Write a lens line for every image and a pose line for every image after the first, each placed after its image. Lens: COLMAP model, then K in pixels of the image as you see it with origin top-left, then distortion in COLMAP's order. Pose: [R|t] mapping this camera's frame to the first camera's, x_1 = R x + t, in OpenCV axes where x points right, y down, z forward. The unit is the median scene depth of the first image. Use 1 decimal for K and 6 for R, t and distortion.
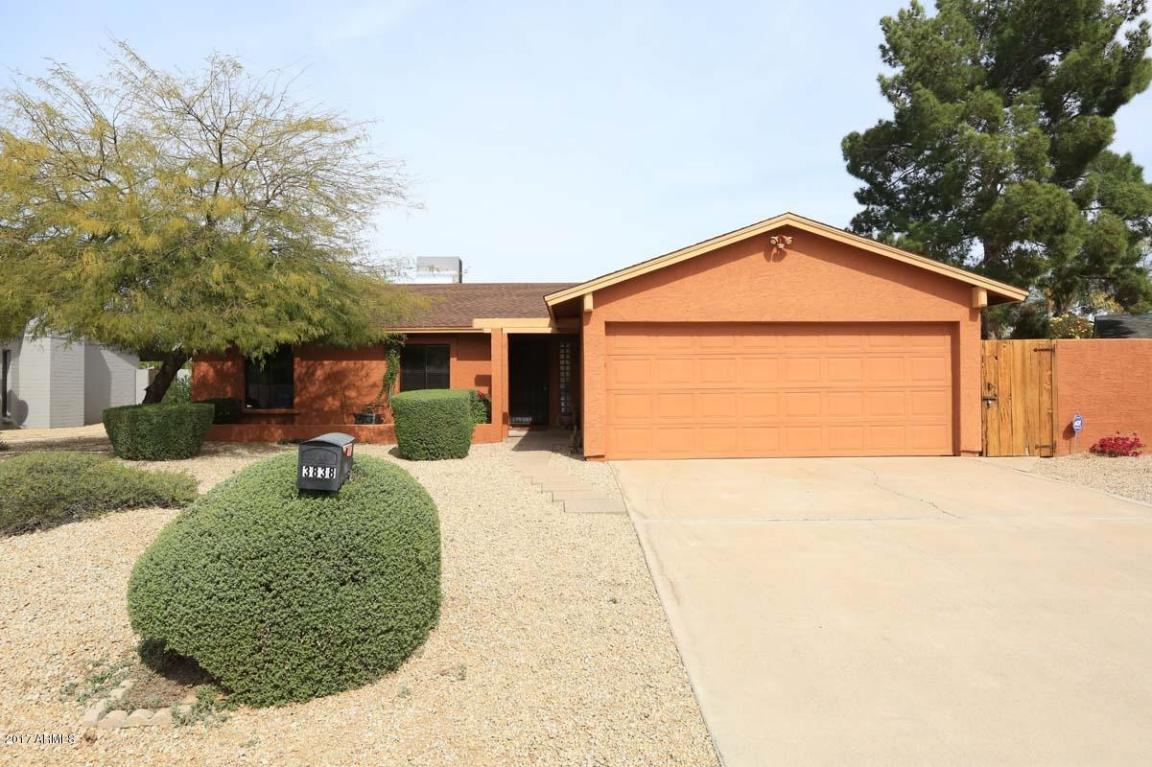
lens RADIAL K [[786.5, 0, 577.2], [0, 786.5, 379.9], [0, 0, 1]] dist [0.005038, 0.004961]
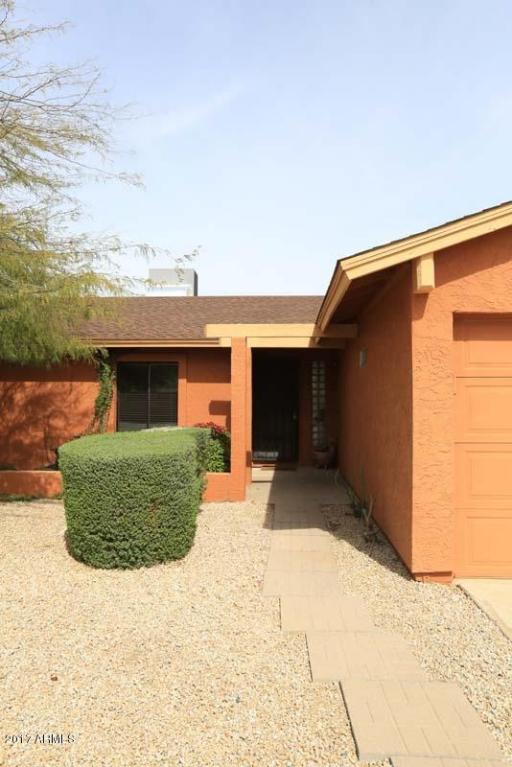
lens RADIAL K [[586.3, 0, 256.3], [0, 586.3, 384.3], [0, 0, 1]] dist [0.012598, 0.001698]
pose [[0.998283, 0.006083, -0.058255, -0.050727], [-0.007124, 0.999818, -0.017681, -0.013476], [0.058137, 0.018066, 0.998145, 0.431271]]
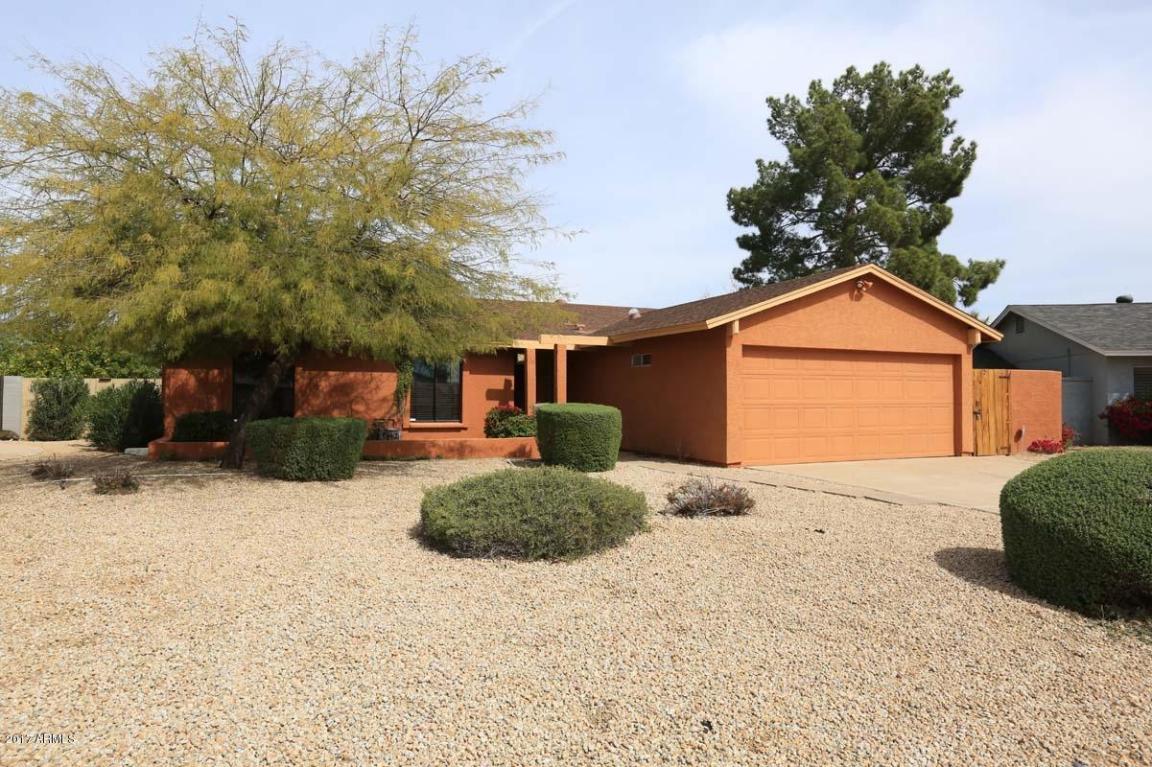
lens RADIAL K [[786.5, 0, 577.8], [0, 786.5, 376.4], [0, 0, 1]] dist [0.005038, 0.004961]
pose [[0.907567, 0.020164, 0.419423, -0.468079], [-0.010114, 0.999606, -0.026173, 0.002898], [-0.419786, 0.019512, 0.907413, 0.047174]]
